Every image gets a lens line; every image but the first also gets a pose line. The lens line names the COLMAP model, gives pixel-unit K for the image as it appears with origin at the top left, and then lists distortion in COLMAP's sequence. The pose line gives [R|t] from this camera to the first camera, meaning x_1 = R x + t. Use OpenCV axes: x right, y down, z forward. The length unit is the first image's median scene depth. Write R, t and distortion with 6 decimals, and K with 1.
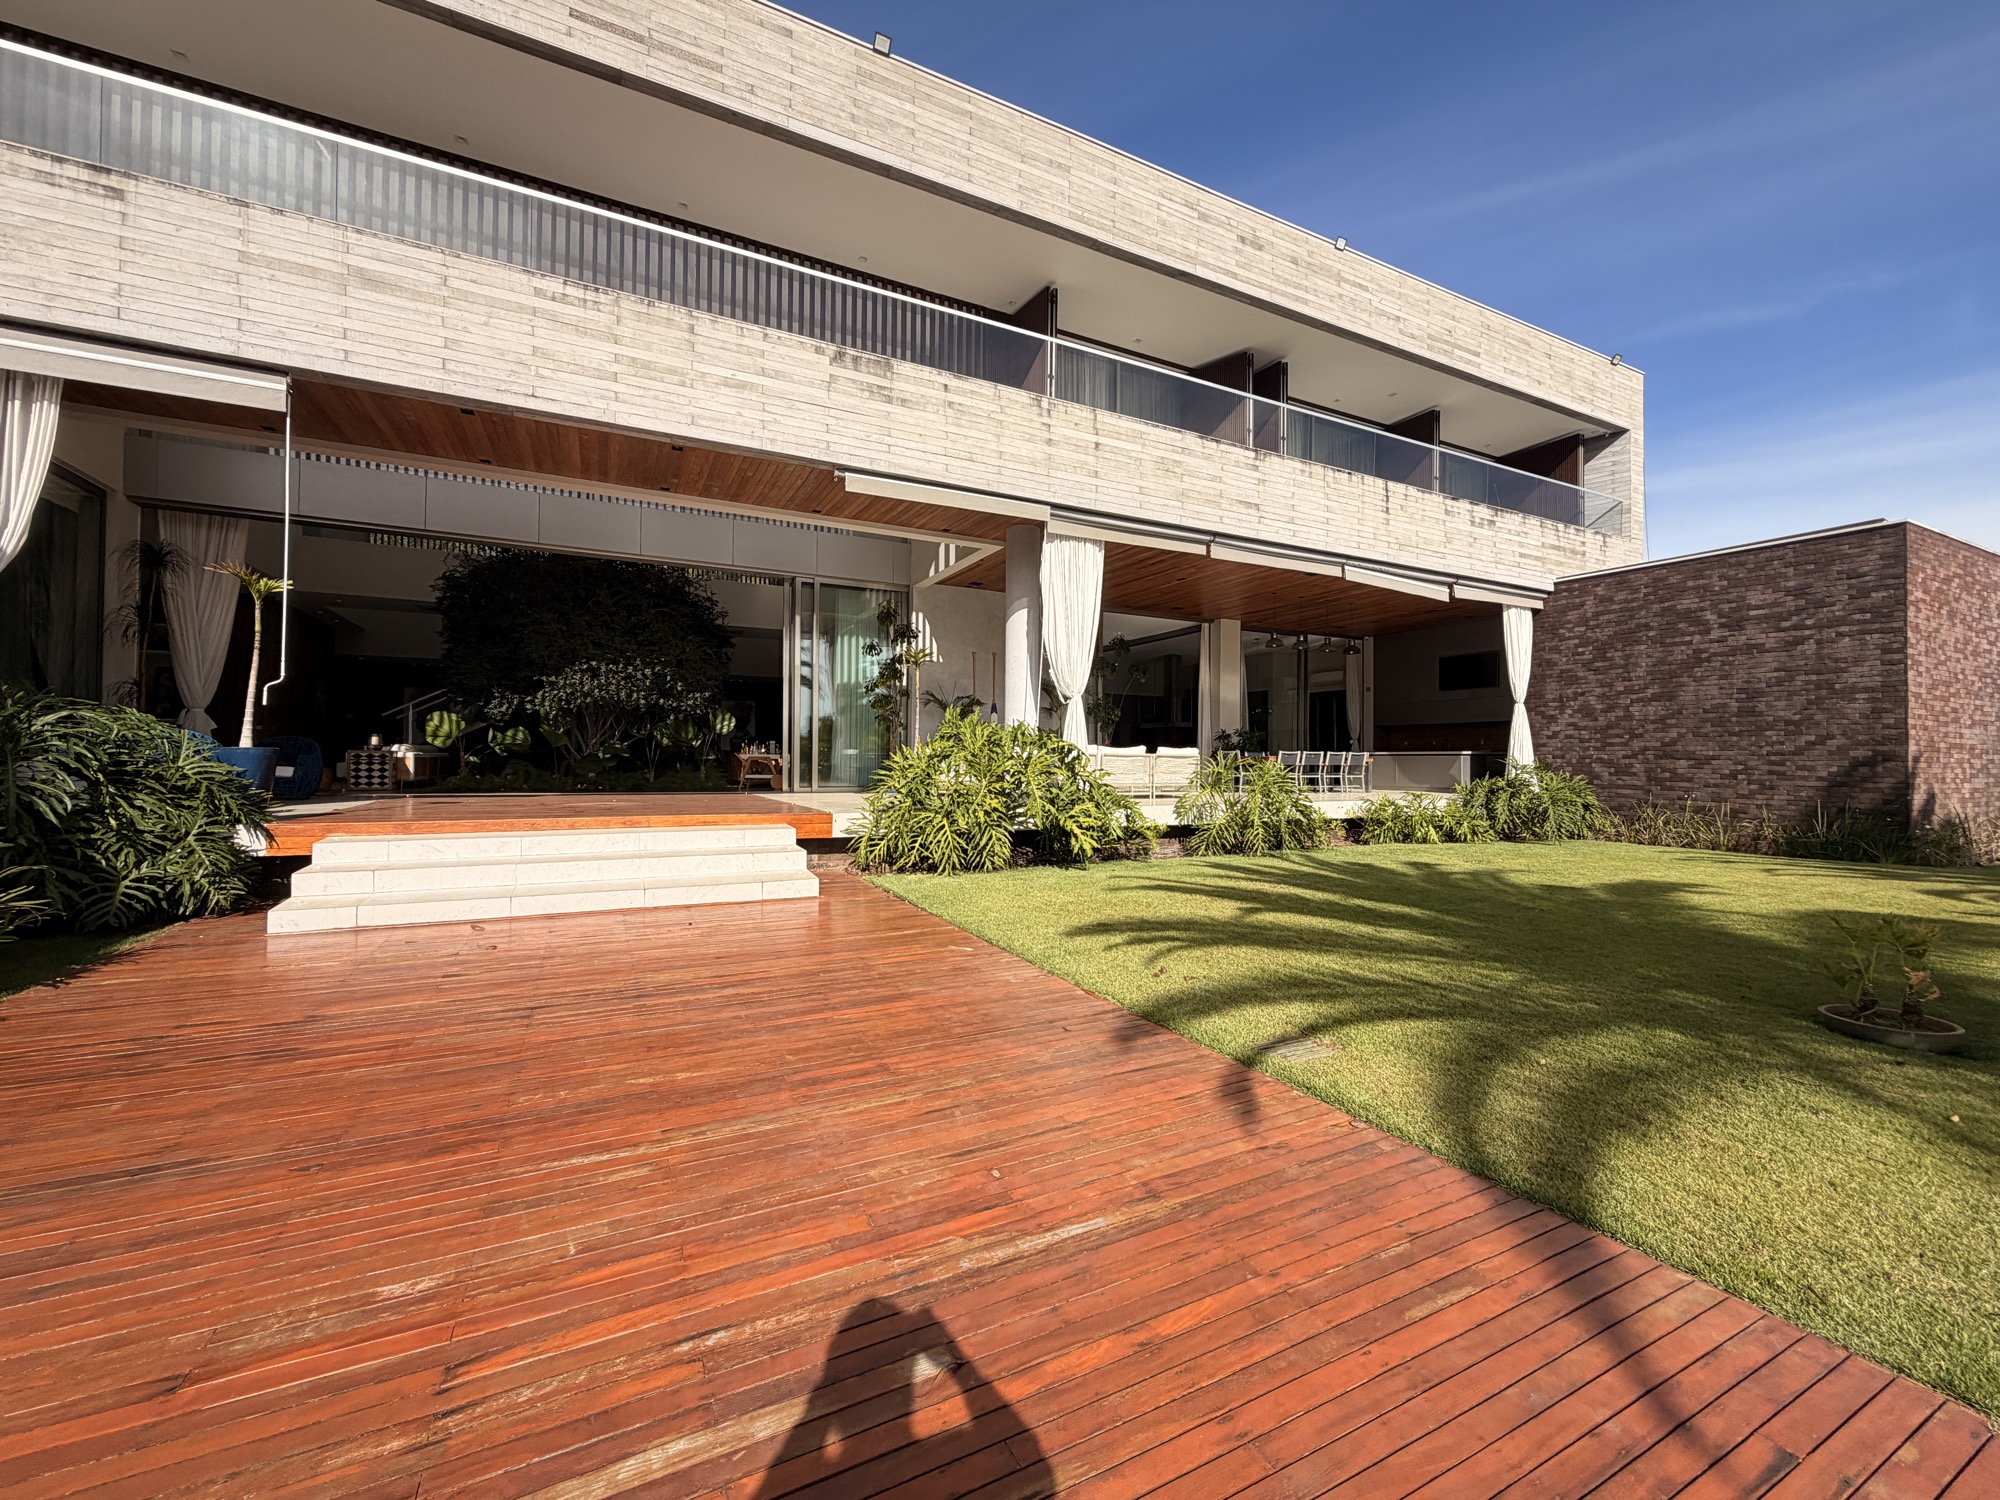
lens RADIAL K [[793.5, 0, 992.0], [0, 793.5, 750.3], [0, 0, 1]] dist [-0.001504, 0.000486]
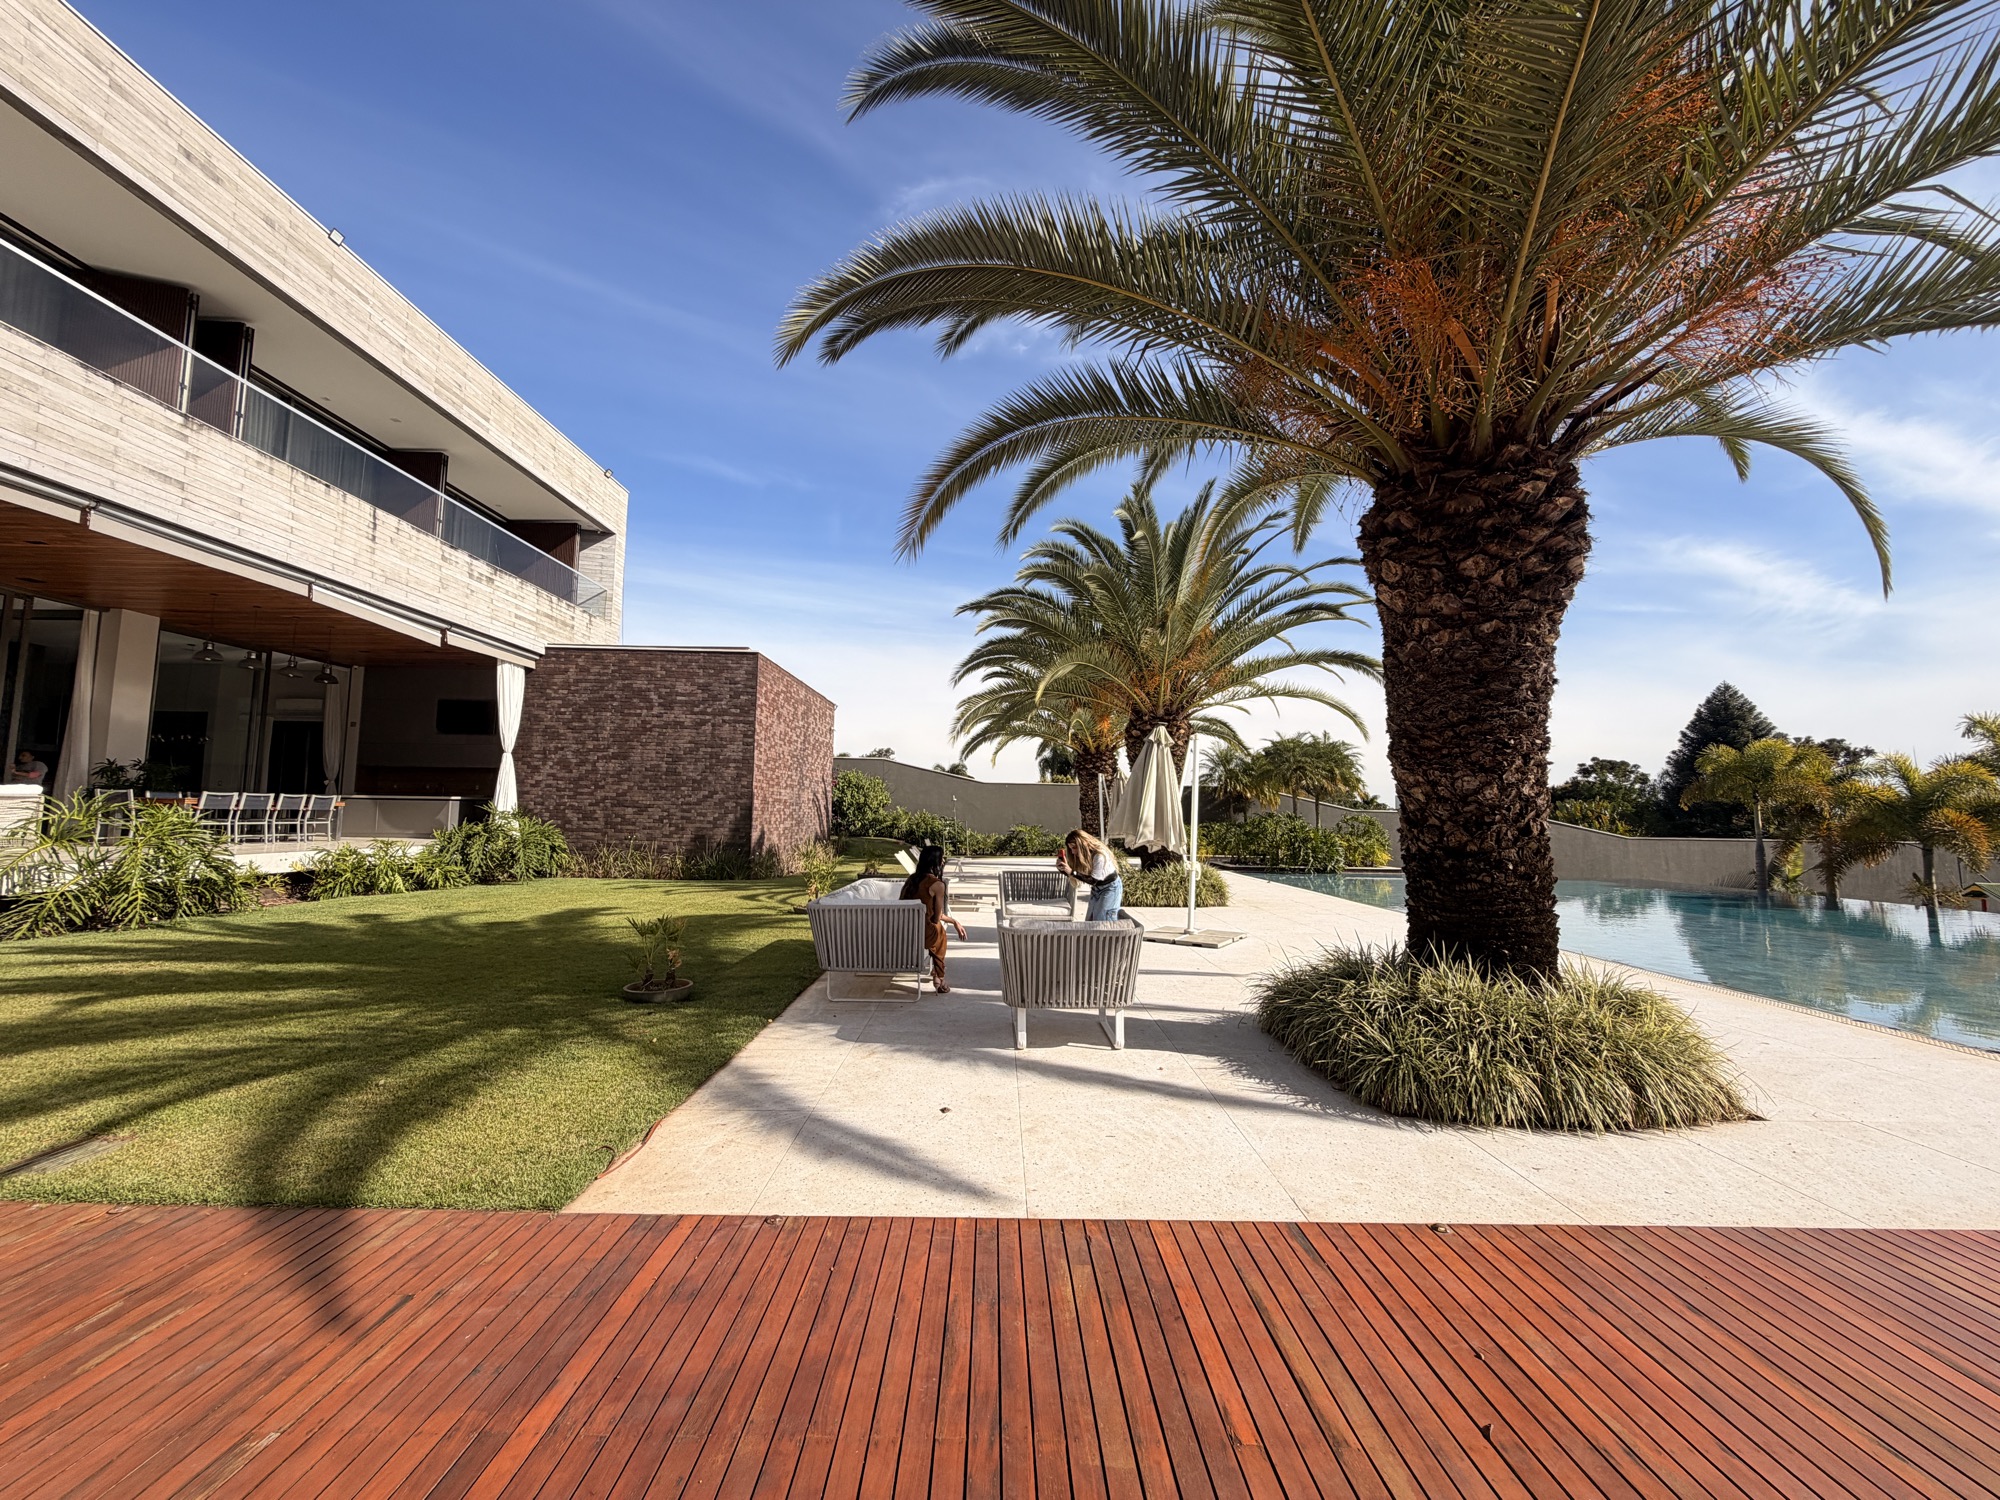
lens RADIAL K [[793.5, 0, 992.3], [0, 793.5, 749.7], [0, 0, 1]] dist [-0.001504, 0.000486]
pose [[0.452361, 0.072982, 0.888844, 0.019809], [-0.023875, 0.997280, -0.069735, -0.007811], [-0.891516, 0.010324, 0.452872, -0.110007]]
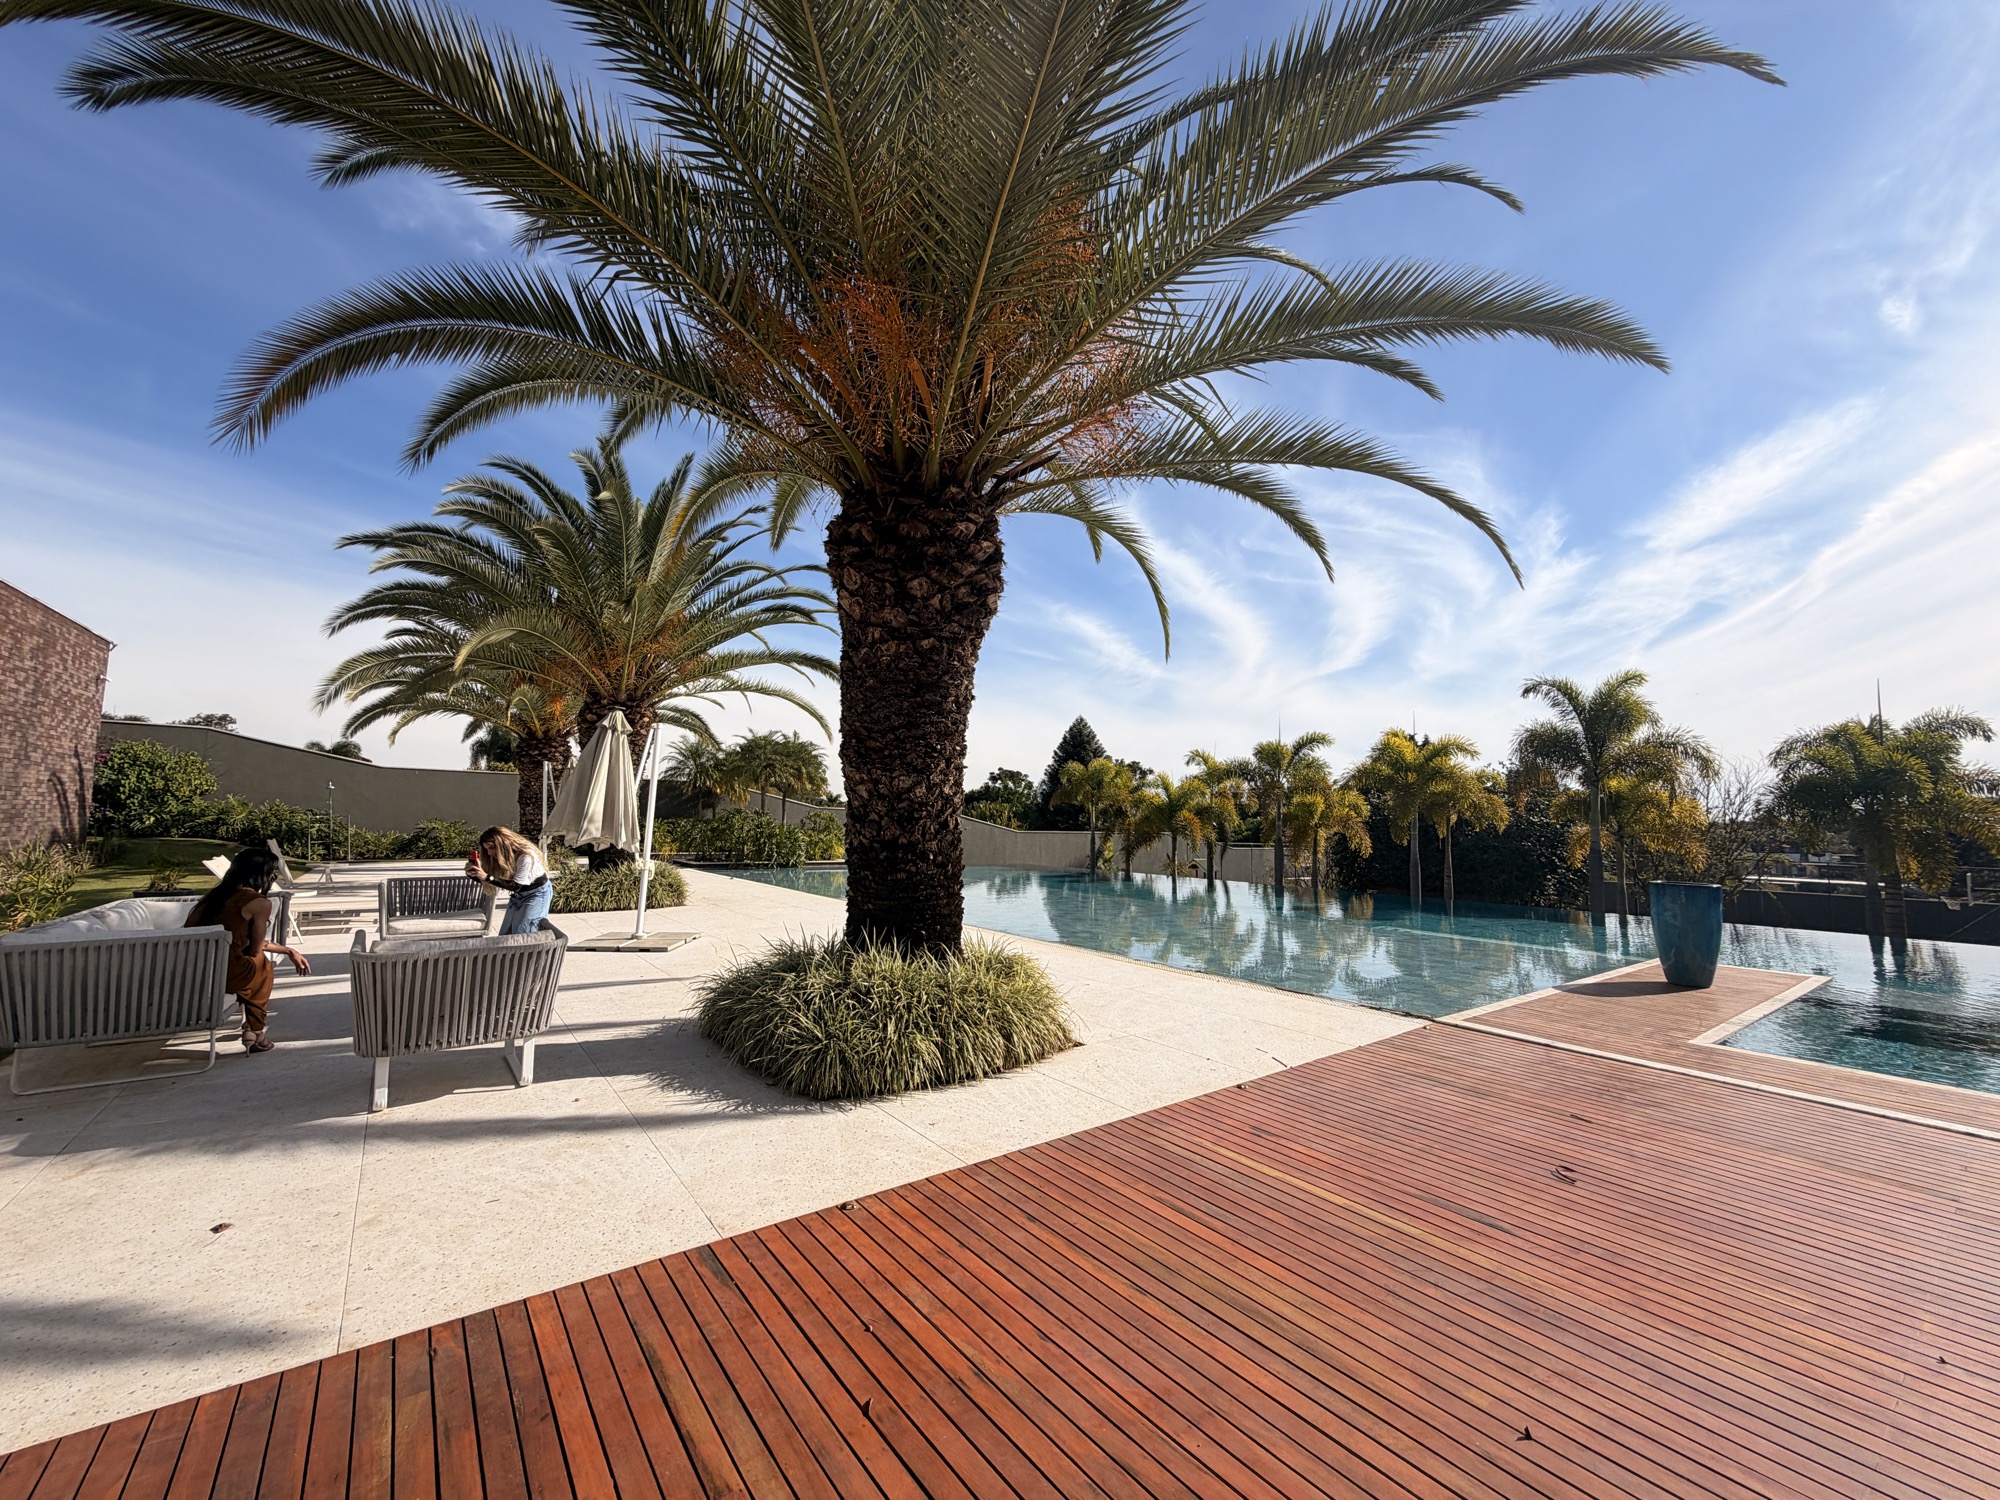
lens RADIAL K [[793.5, 0, 992.0], [0, 793.5, 749.8], [0, 0, 1]] dist [-0.001504, 0.000486]
pose [[-0.169847, 0.077234, 0.982439, 0.046422], [-0.034020, 0.995870, -0.084171, -0.006854], [-0.984883, -0.047719, -0.166518, -0.118604]]
